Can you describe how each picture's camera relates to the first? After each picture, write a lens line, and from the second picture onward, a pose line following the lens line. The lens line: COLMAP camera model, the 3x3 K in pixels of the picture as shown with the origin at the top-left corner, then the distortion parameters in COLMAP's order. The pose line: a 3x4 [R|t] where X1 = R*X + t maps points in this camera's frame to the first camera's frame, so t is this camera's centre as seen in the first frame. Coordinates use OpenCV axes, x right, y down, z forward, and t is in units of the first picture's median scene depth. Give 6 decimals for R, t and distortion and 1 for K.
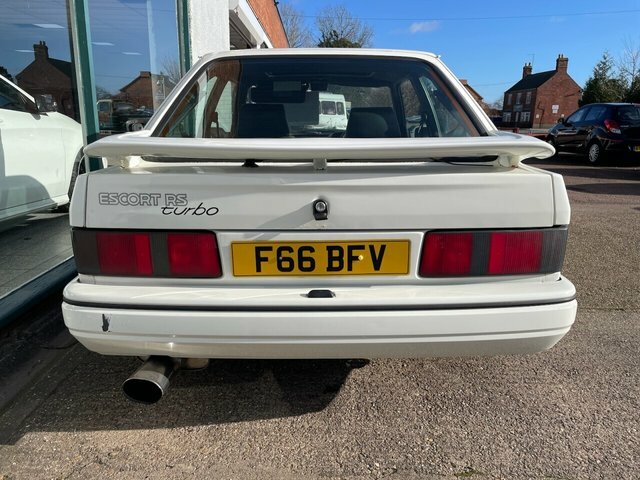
lens RADIAL K [[475.6, 0, 317.1], [0, 475.6, 241.9], [0, 0, 1]] dist [0.041780, -0.051091]
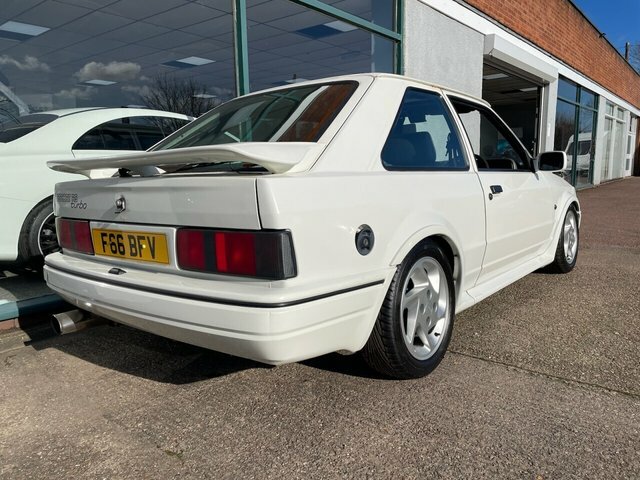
lens RADIAL K [[475.6, 0, 317.1], [0, 475.6, 241.9], [0, 0, 1]] dist [0.041780, -0.051091]
pose [[0.778078, 0.064807, -0.624816, 1.206021], [-0.122669, 0.991190, -0.049951, 0.028070], [0.616074, 0.115511, 0.779173, 0.310807]]
